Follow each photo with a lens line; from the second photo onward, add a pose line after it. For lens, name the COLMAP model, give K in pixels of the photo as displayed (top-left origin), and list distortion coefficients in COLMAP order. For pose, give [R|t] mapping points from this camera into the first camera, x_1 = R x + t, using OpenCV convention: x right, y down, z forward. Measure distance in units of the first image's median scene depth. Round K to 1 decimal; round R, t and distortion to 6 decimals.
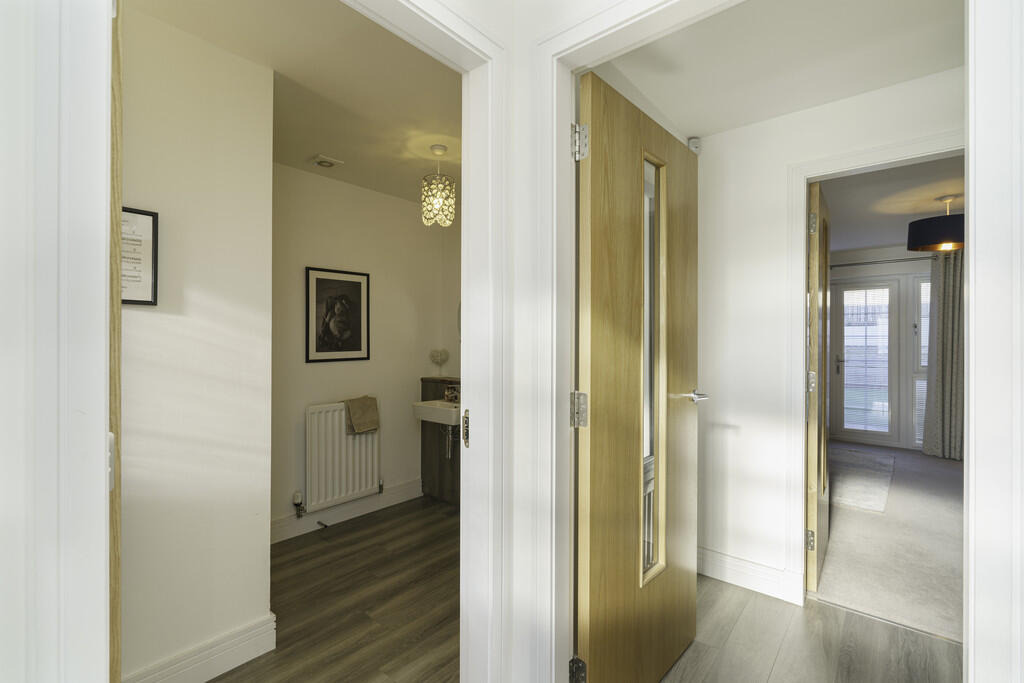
lens RADIAL K [[460.4, 0, 505.3], [0, 460.4, 342.0], [0, 0, 1]] dist [0.001154, 0.000454]
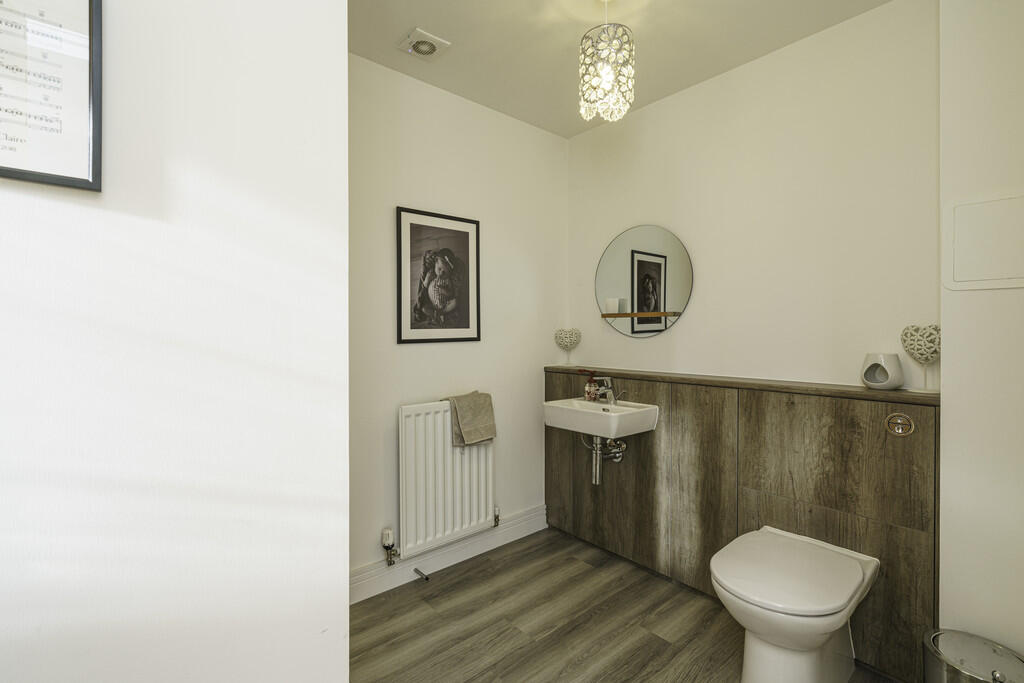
lens RADIAL K [[468.3, 0, 511.4], [0, 468.3, 336.9], [0, 0, 1]] dist [0.002429, 0.000296]
pose [[0.989701, -0.004657, -0.143071, -0.152483], [0.005552, 0.999967, 0.005857, 0.030058], [0.143039, -0.006591, 0.989695, 0.305515]]
